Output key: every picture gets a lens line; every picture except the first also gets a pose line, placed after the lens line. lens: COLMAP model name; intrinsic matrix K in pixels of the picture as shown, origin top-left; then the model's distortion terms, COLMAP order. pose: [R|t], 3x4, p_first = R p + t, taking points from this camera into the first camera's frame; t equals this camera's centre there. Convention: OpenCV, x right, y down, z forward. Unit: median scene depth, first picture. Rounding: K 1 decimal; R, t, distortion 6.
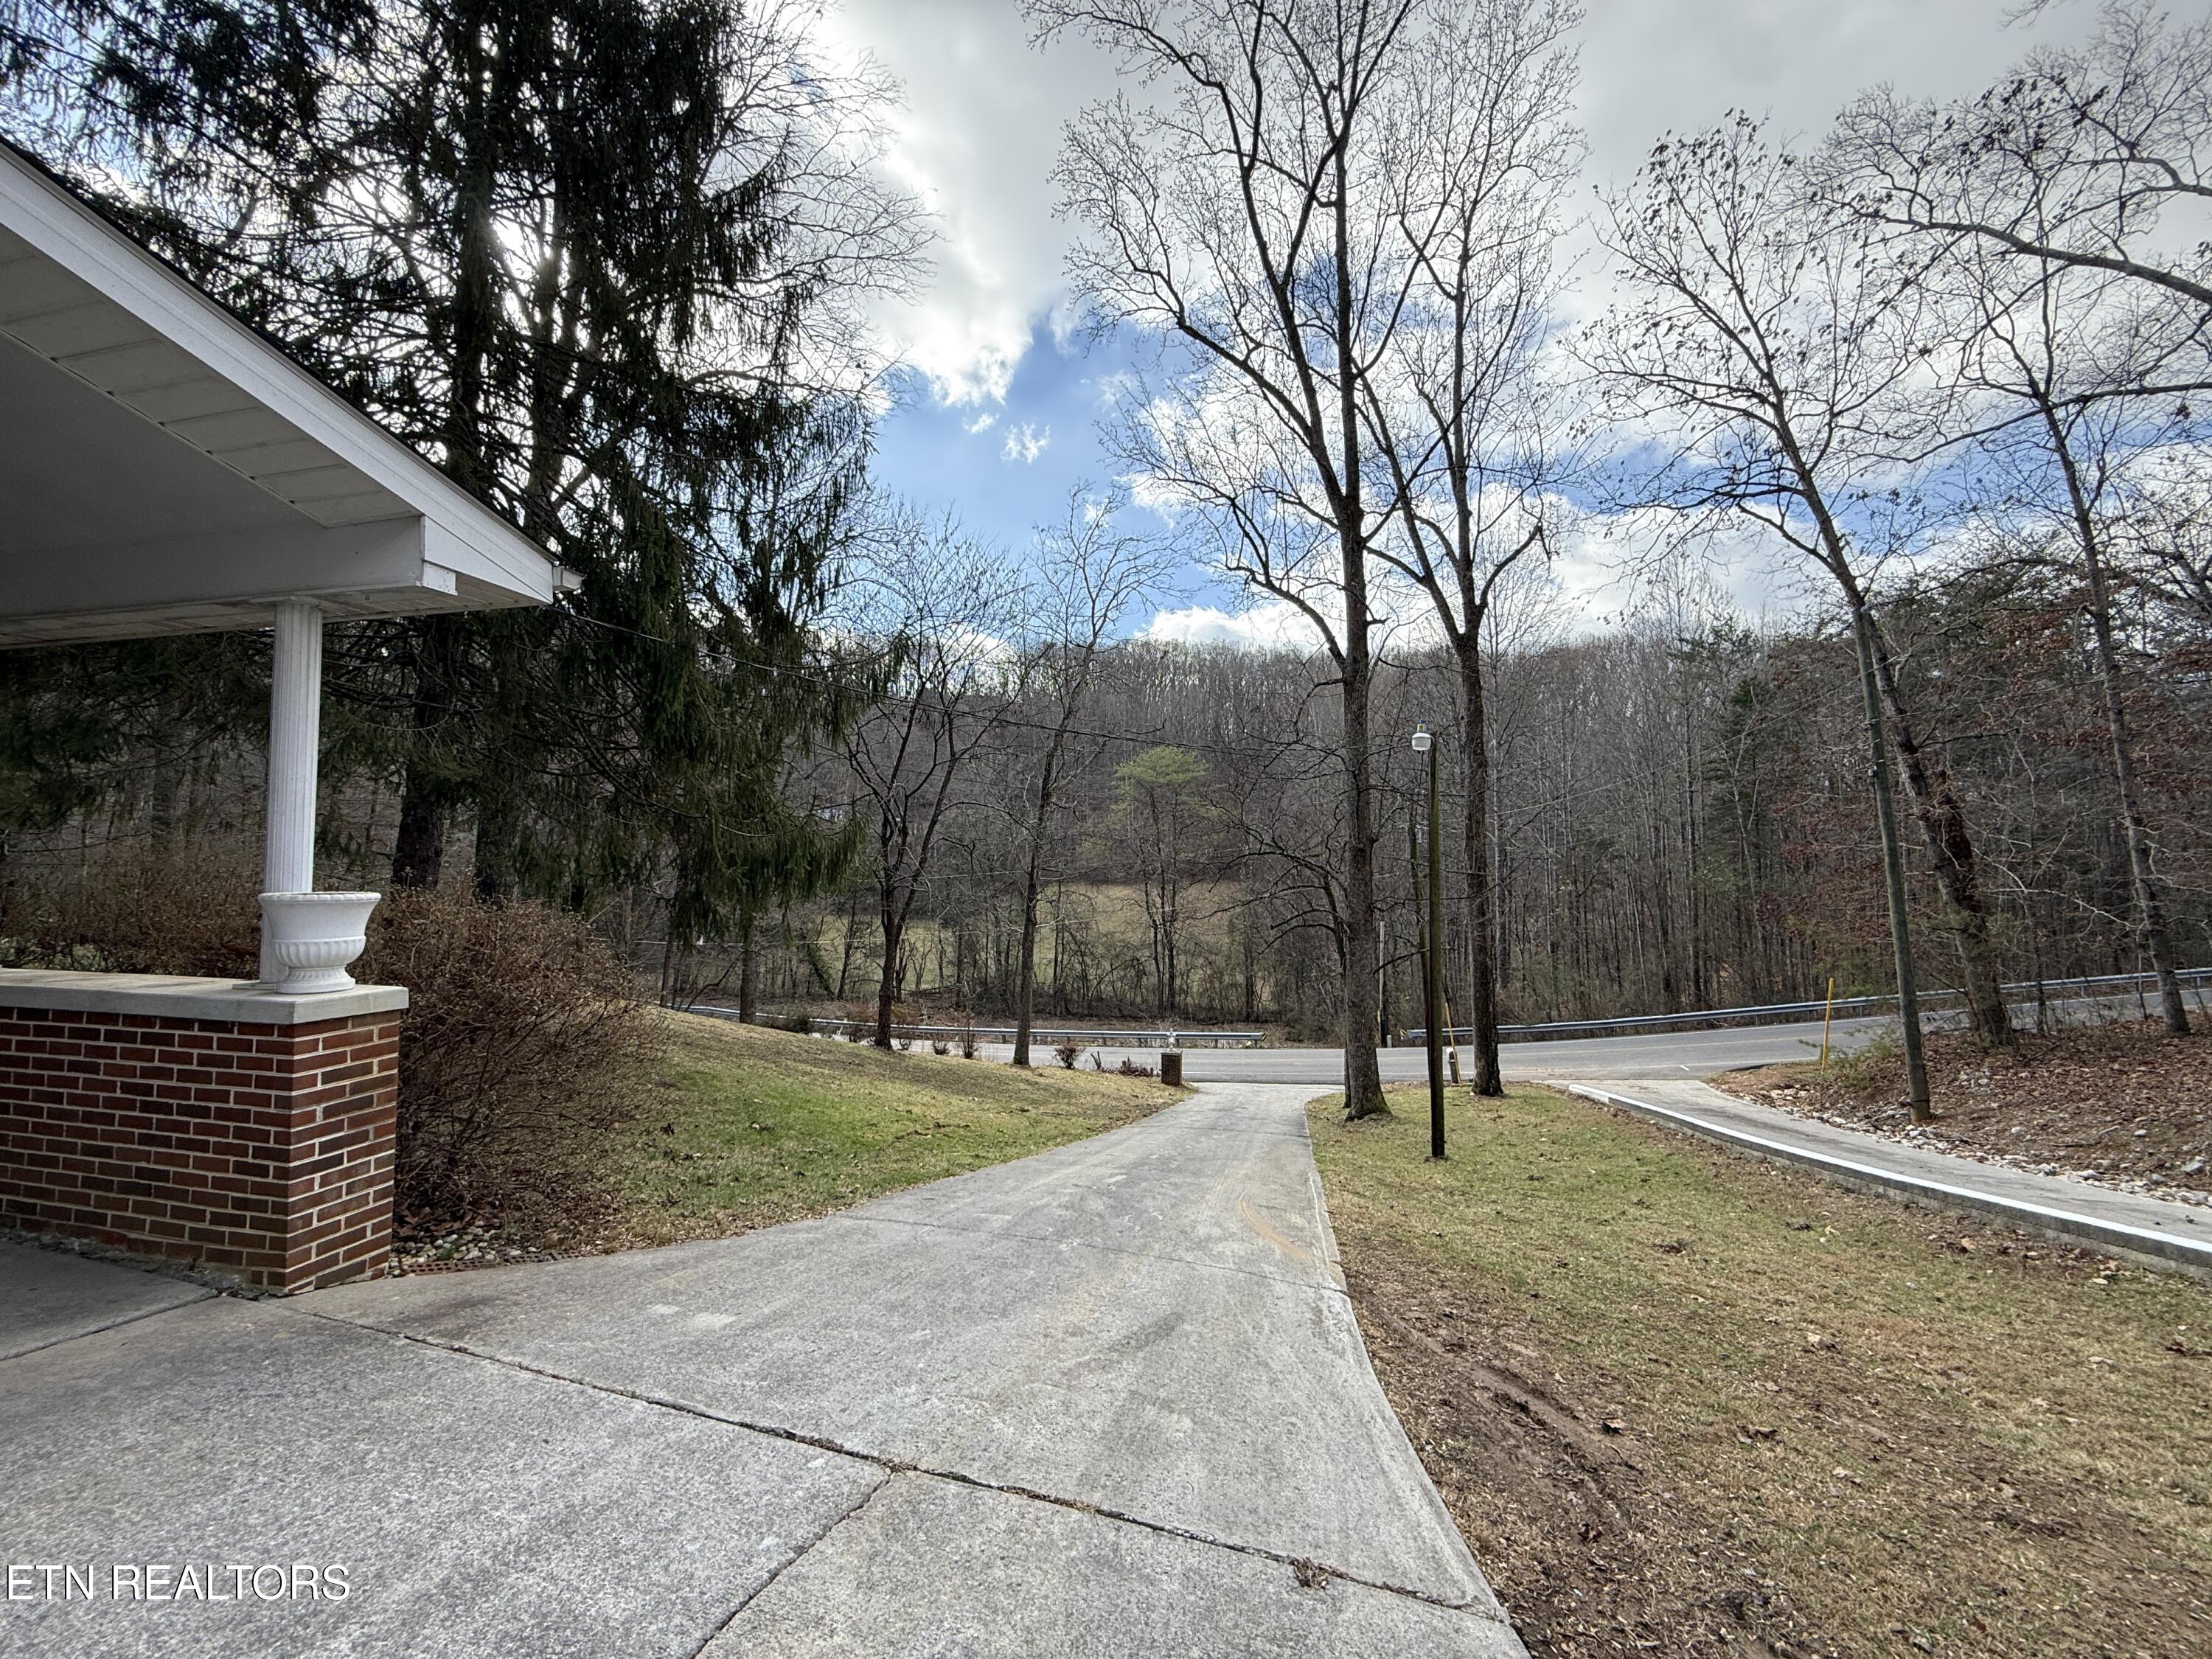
lens RADIAL K [[884.2, 0, 1099.5], [0, 884.2, 828.1], [0, 0, 1]] dist [-0.000614, 0.000393]
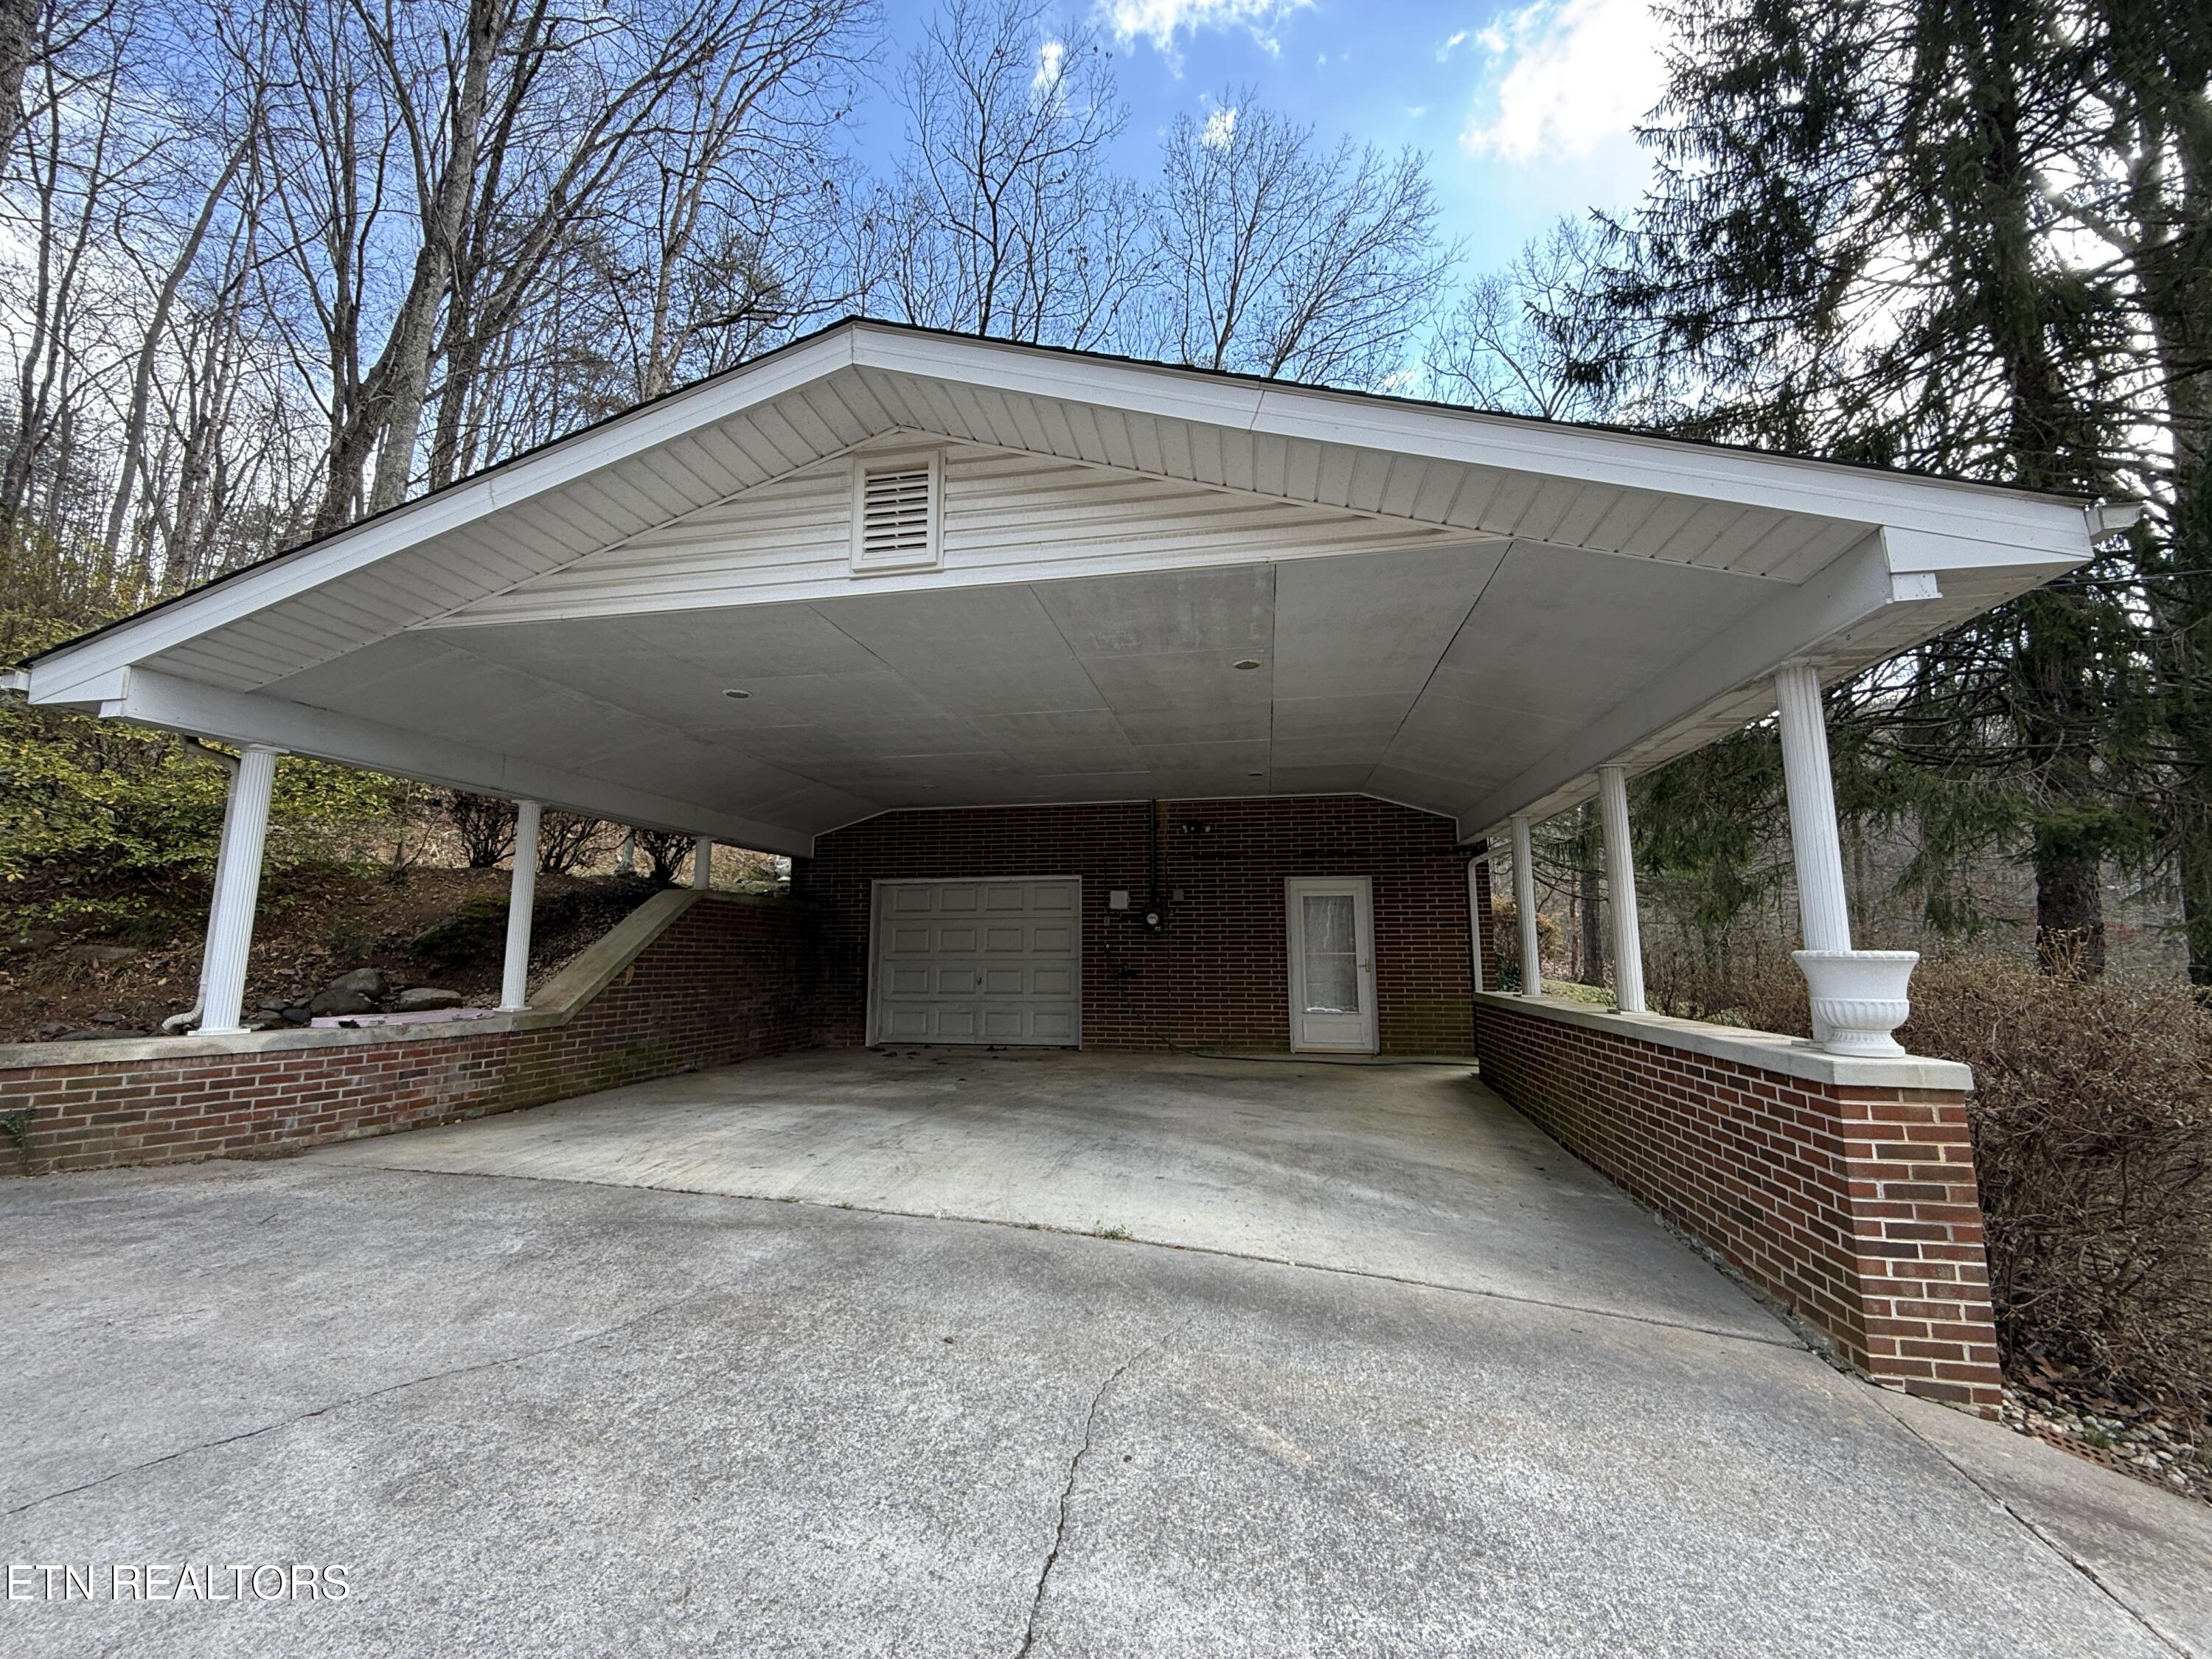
lens RADIAL K [[884.2, 0, 1099.5], [0, 884.2, 828.1], [0, 0, 1]] dist [-0.000614, 0.000393]
pose [[0.043817, -0.147165, -0.988141, 0.047269], [0.039638, 0.988568, -0.145470, 0.050283], [0.998253, -0.032794, 0.049150, 0.150017]]
